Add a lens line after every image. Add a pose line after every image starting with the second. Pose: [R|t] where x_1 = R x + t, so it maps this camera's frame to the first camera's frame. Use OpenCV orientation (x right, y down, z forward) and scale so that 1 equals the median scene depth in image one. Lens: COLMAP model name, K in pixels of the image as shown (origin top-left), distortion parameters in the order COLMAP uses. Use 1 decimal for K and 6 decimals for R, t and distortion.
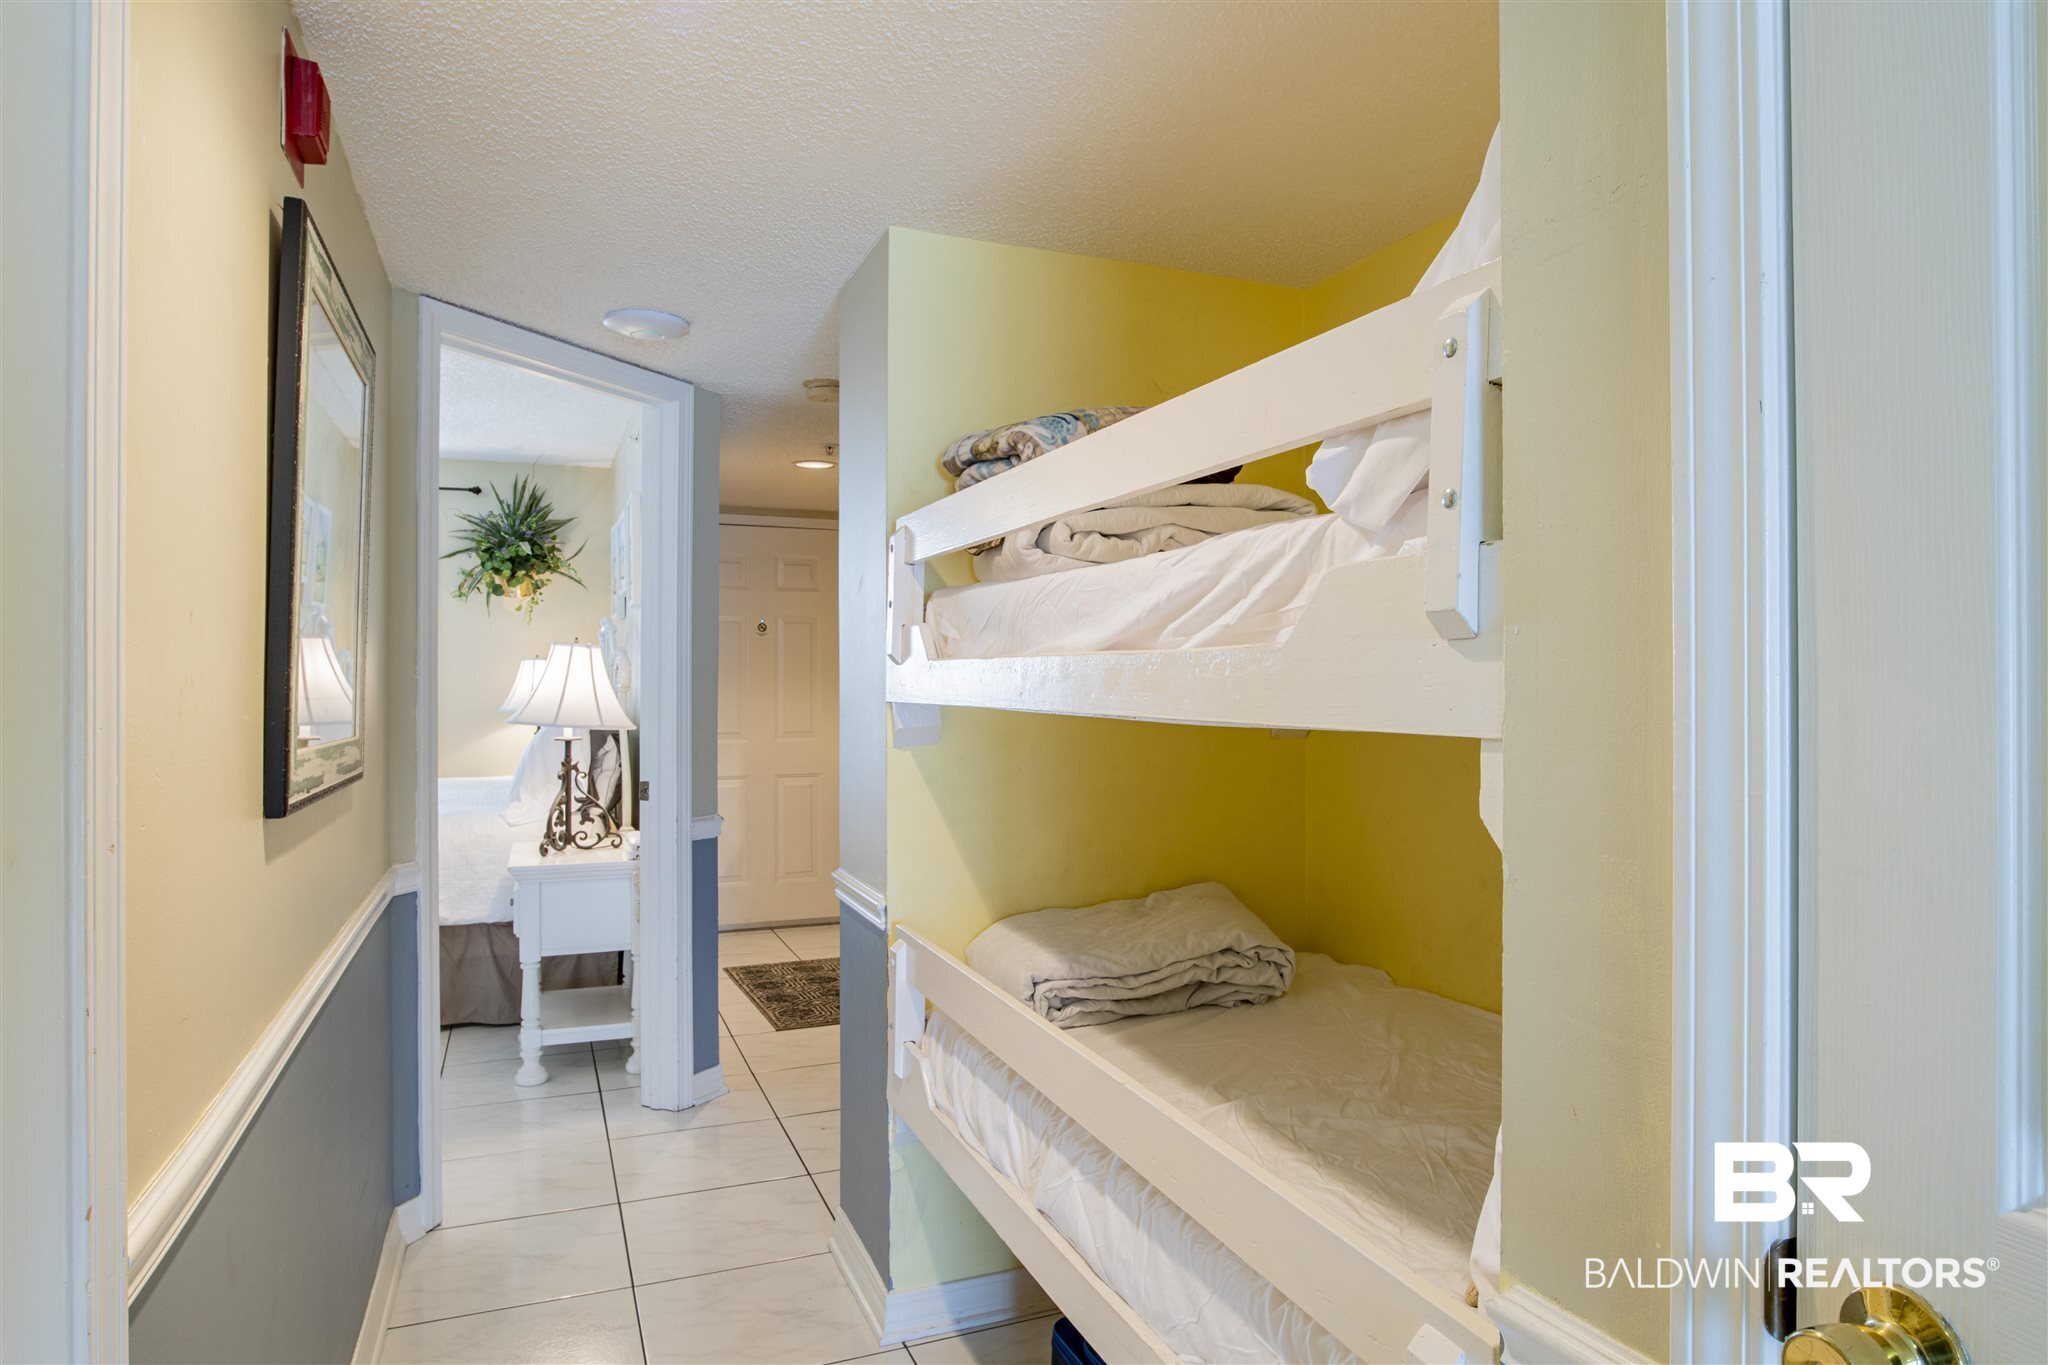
lens RADIAL K [[1261.8, 0, 1089.7], [0, 1261.8, 678.6], [0, 0, 1]] dist [-0.040467, 0.000093]
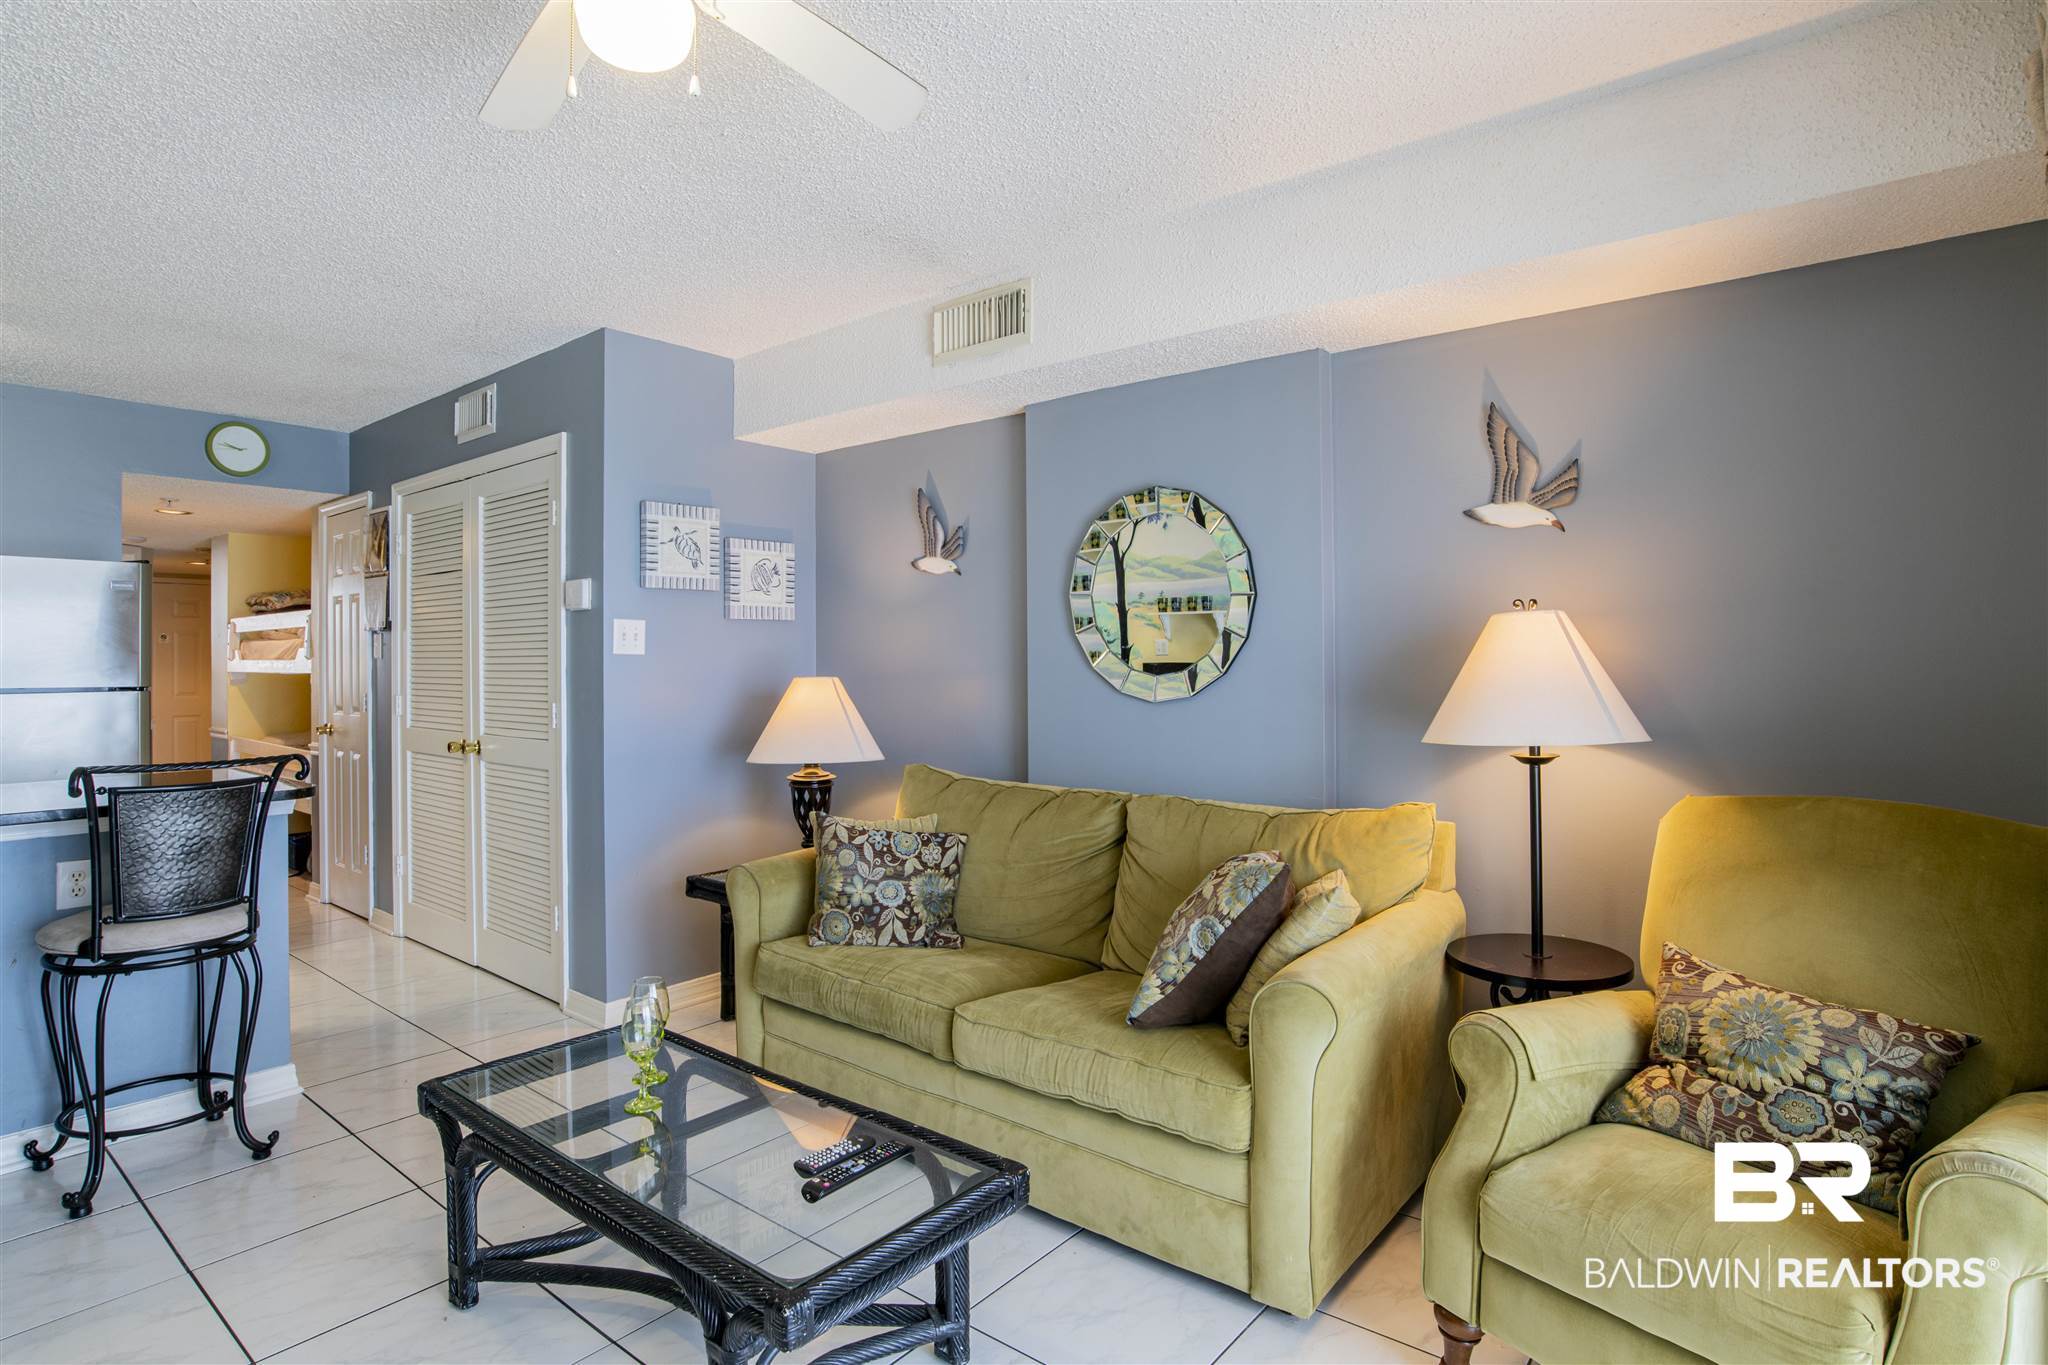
lens RADIAL K [[1050.4, 0, 1037.0], [0, 1050.4, 664.9], [0, 0, 1]] dist [-0.062007, 0.024737]
pose [[0.888189, -0.004735, 0.459455, 0.192959], [0.003243, 0.999987, 0.004037, -0.002056], [-0.459467, -0.002096, 0.888192, -0.918695]]
